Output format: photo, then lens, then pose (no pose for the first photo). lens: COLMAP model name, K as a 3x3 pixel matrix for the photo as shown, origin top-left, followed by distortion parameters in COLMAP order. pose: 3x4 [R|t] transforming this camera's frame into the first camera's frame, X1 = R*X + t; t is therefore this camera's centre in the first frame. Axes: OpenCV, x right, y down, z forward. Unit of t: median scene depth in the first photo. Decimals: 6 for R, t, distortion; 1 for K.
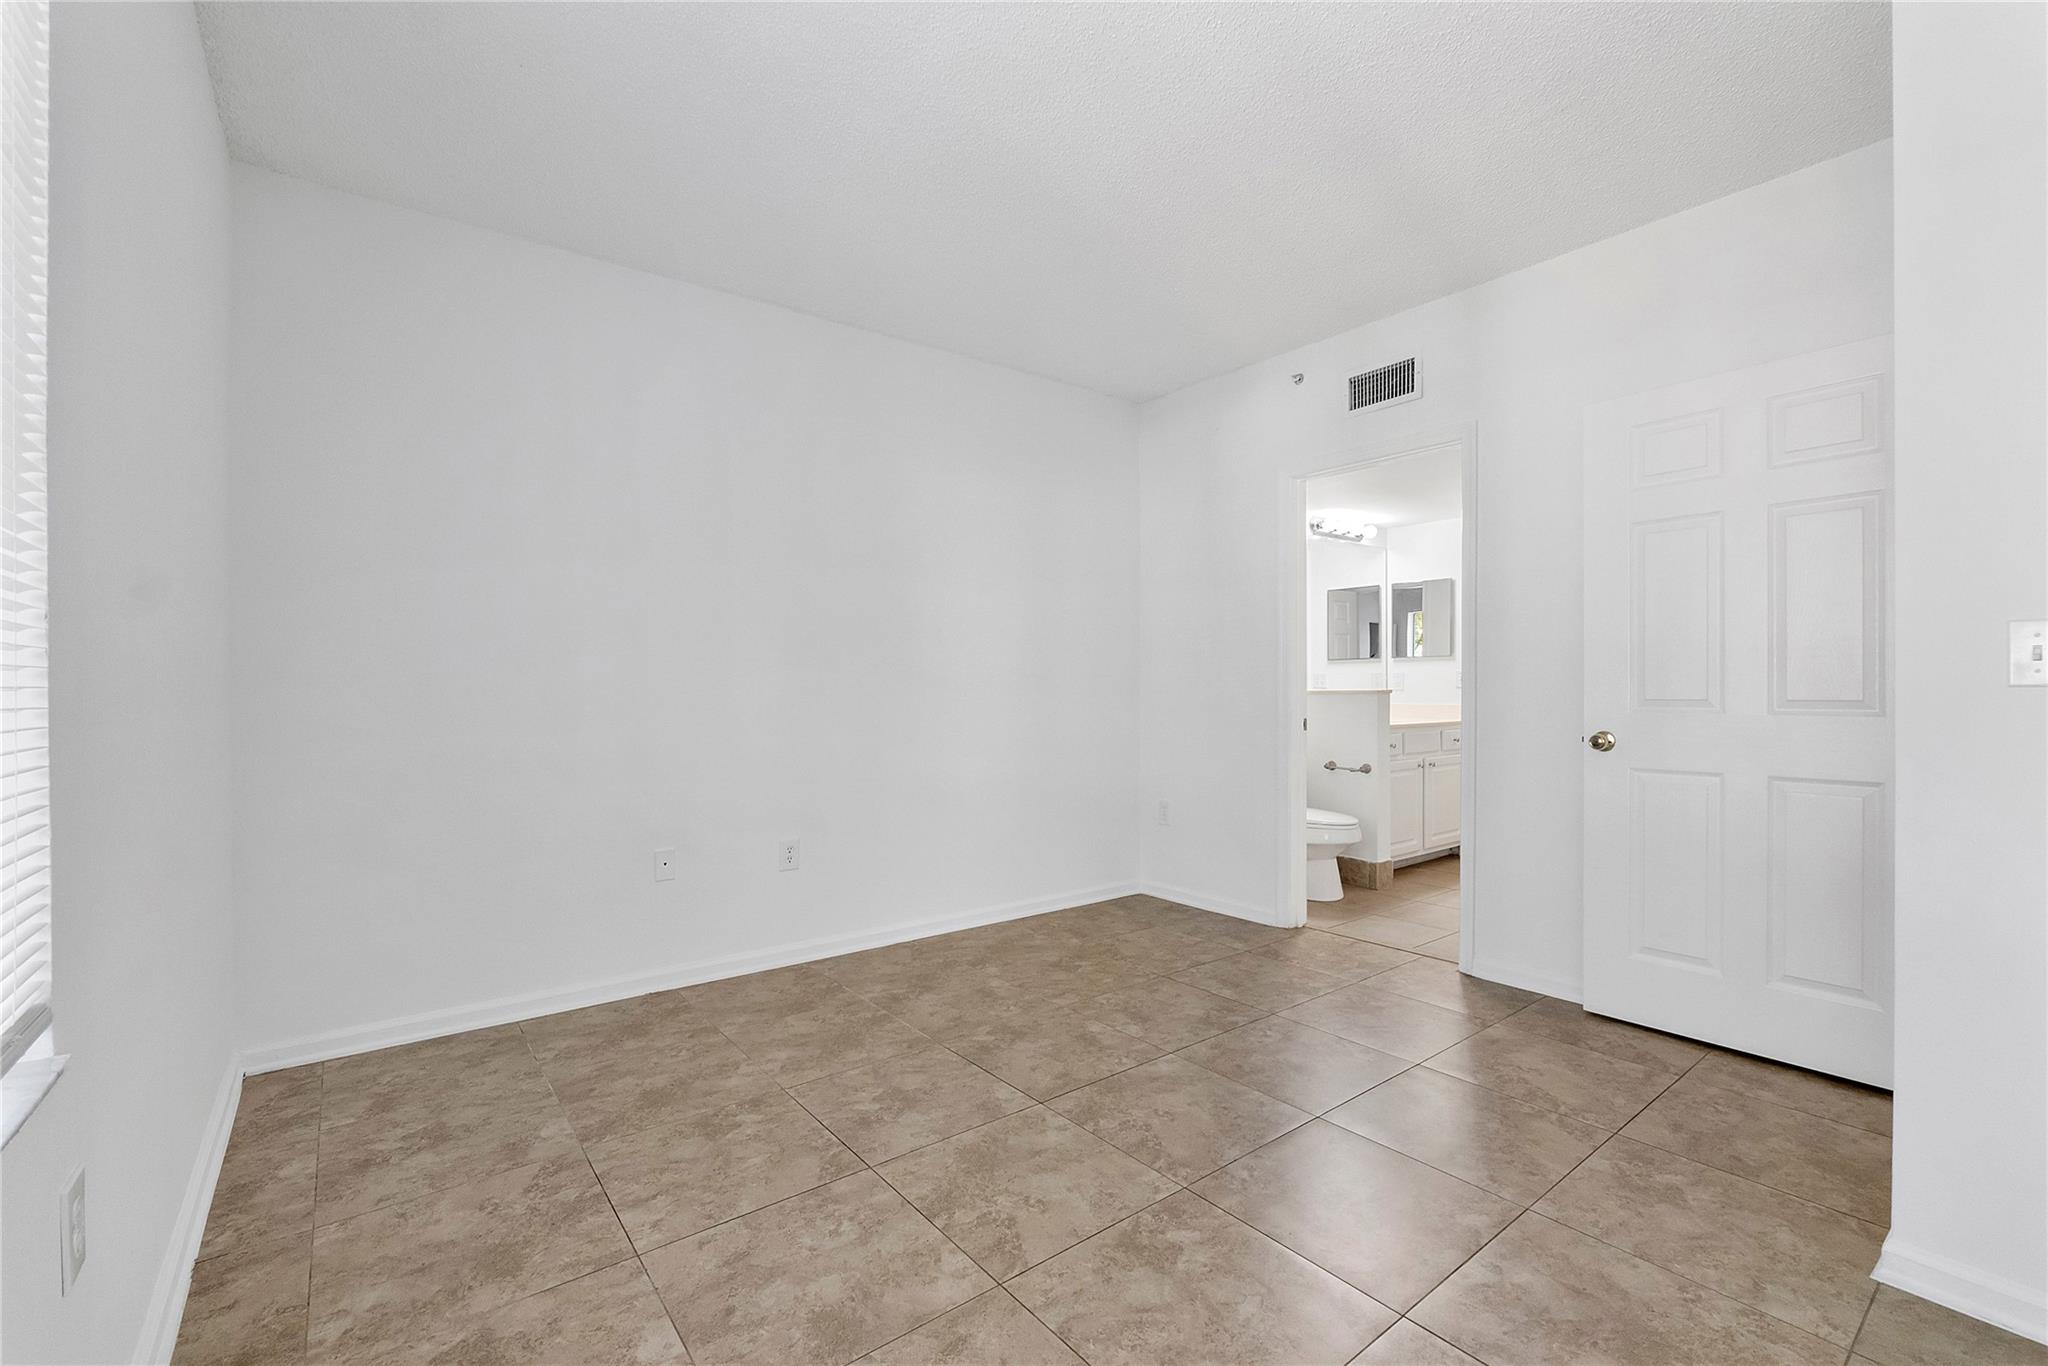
lens RADIAL K [[871.4, 0, 1026.7], [0, 871.4, 687.3], [0, 0, 1]] dist [-0.008586, 0.000537]
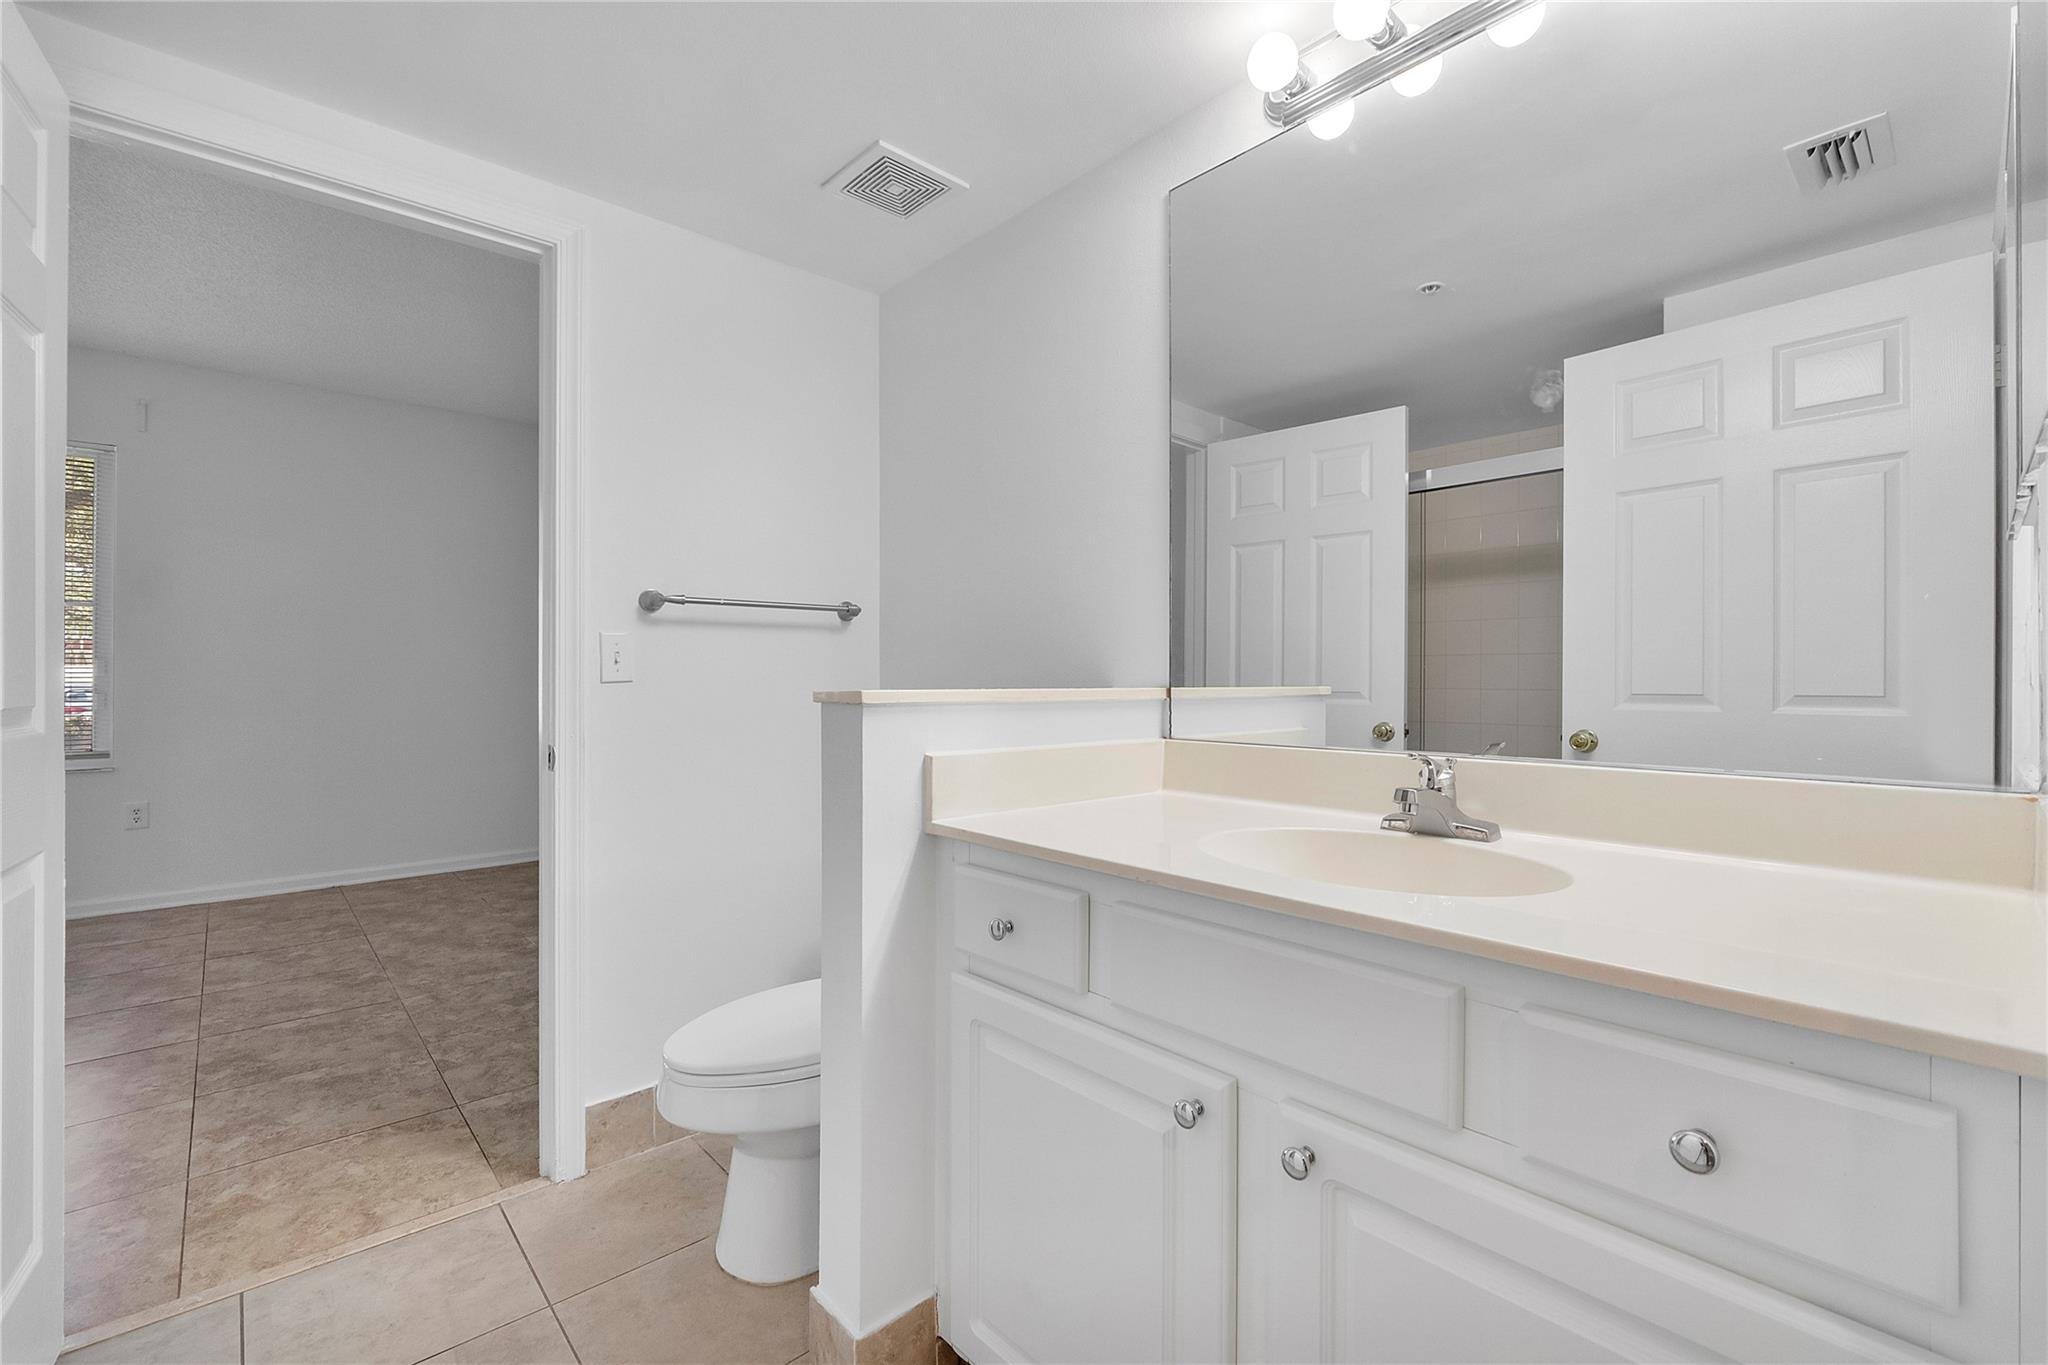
lens RADIAL K [[871.4, 0, 1025.0], [0, 871.4, 676.8], [0, 0, 1]] dist [-0.008586, 0.000537]
pose [[0.081343, 0.003210, -0.996681, 1.090318], [0.003000, 0.999989, 0.003465, -0.000930], [0.996682, -0.003272, 0.081333, 1.645988]]
